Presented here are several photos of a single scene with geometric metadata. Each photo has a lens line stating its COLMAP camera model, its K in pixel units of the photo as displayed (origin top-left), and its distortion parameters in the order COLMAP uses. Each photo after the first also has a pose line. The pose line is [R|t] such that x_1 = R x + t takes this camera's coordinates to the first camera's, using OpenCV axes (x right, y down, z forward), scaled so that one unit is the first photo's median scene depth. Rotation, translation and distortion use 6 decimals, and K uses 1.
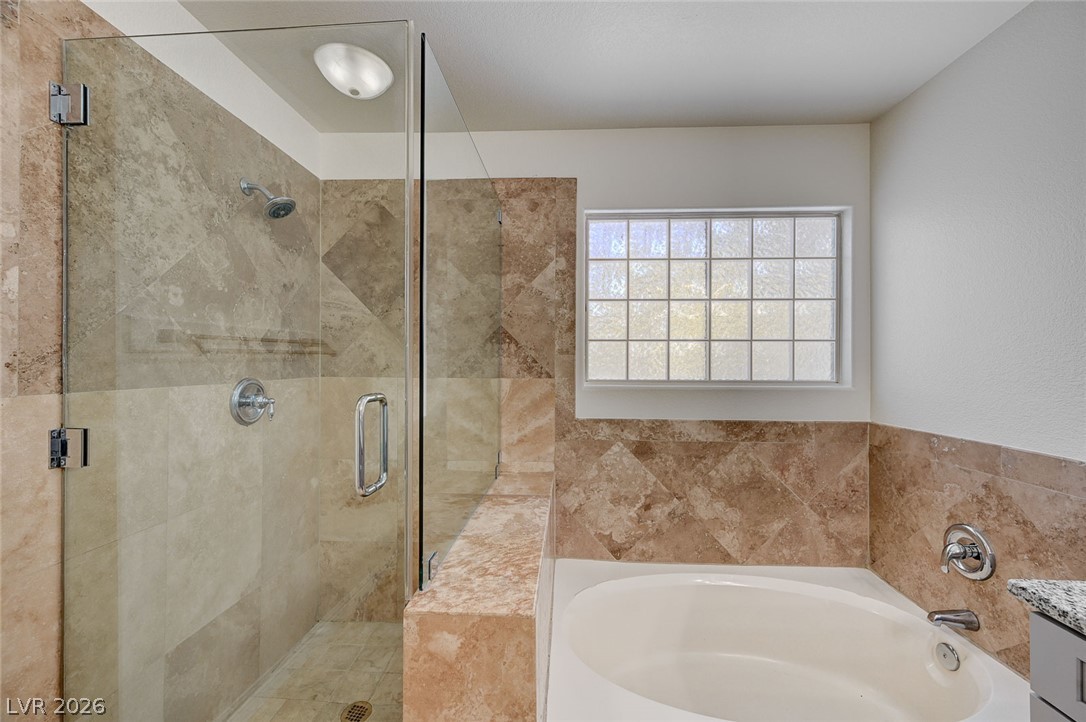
lens RADIAL K [[430.3, 0, 545.2], [0, 430.3, 358.8], [0, 0, 1]] dist [0.005805, -0.001413]
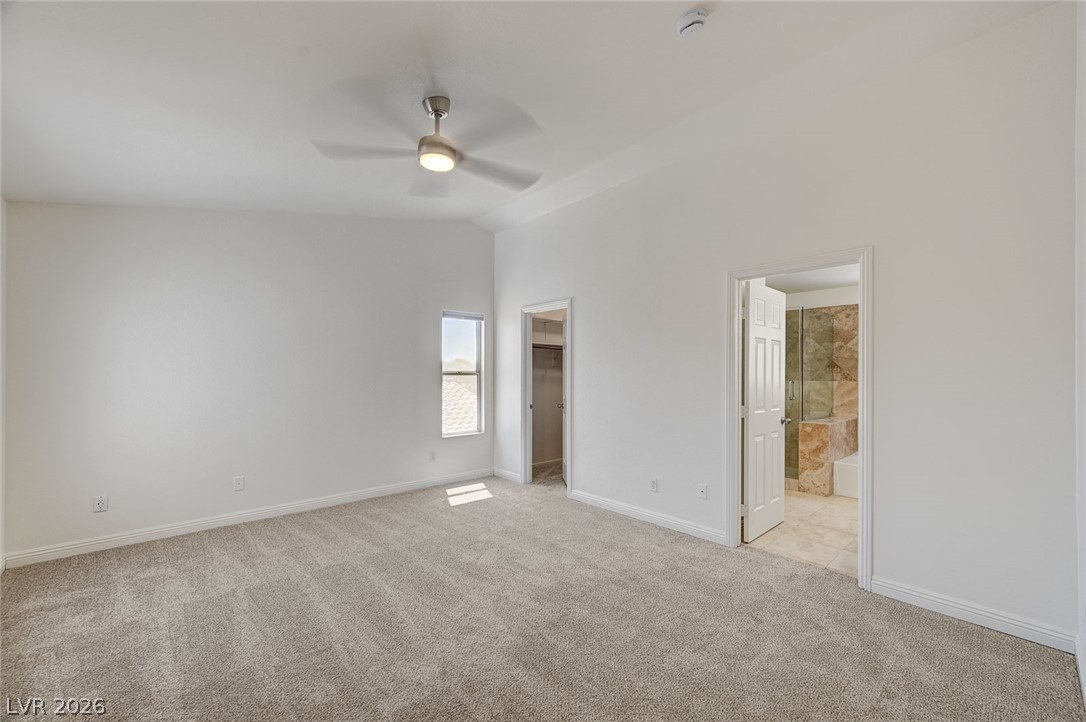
lens RADIAL K [[430.3, 0, 550.6], [0, 430.3, 369.4], [0, 0, 1]] dist [0.005805, -0.001413]
pose [[0.710070, -0.002366, -0.704127, 0.534870], [0.002545, 0.999996, -0.000794, -0.030065], [0.704126, -0.001228, 0.710074, -2.128272]]
